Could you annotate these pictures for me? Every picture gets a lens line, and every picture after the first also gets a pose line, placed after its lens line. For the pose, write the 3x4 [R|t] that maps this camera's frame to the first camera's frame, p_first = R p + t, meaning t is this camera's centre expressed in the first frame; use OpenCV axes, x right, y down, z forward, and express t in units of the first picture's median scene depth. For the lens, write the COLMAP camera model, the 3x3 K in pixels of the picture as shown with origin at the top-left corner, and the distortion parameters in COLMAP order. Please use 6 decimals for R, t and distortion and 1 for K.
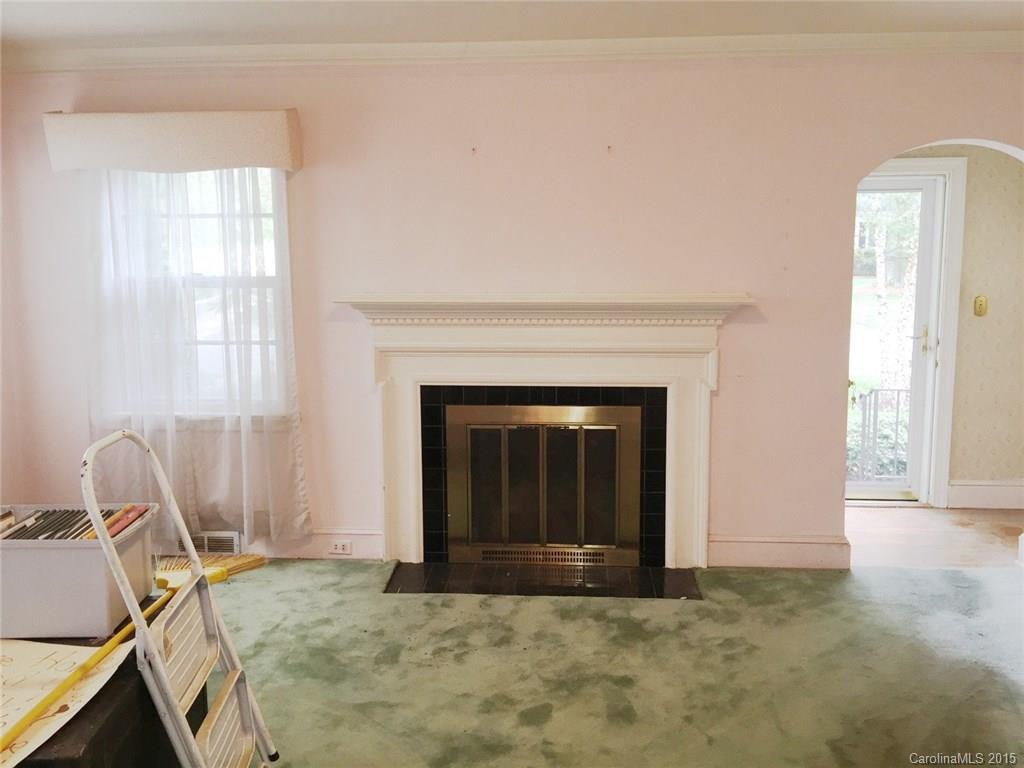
lens RADIAL K [[852.7, 0, 512.0], [0, 852.7, 384.0], [0, 0, 1]] dist [0.003388, -0.113038]
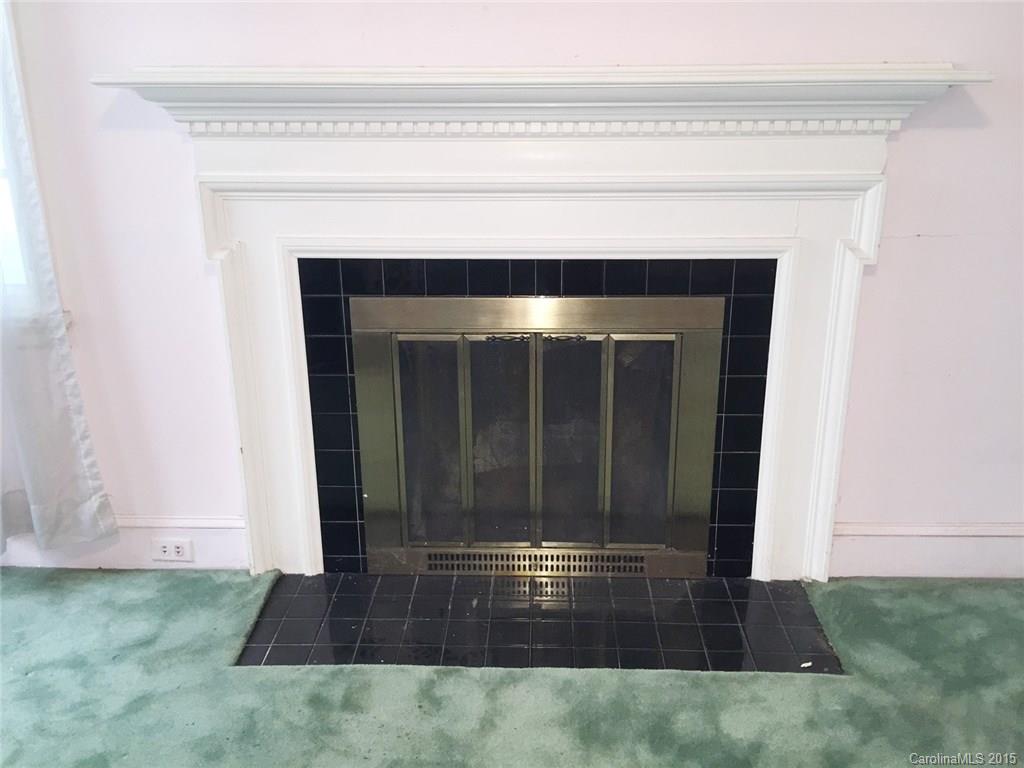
lens RADIAL K [[856.2, 0, 512.0], [0, 856.2, 384.0], [0, 0, 1]] dist [0.086579, -0.129495]
pose [[0.999094, -0.014753, 0.039917, -0.000198], [0.007145, 0.982826, 0.184396, -0.019109], [-0.041952, -0.183944, 0.982041, 0.476139]]
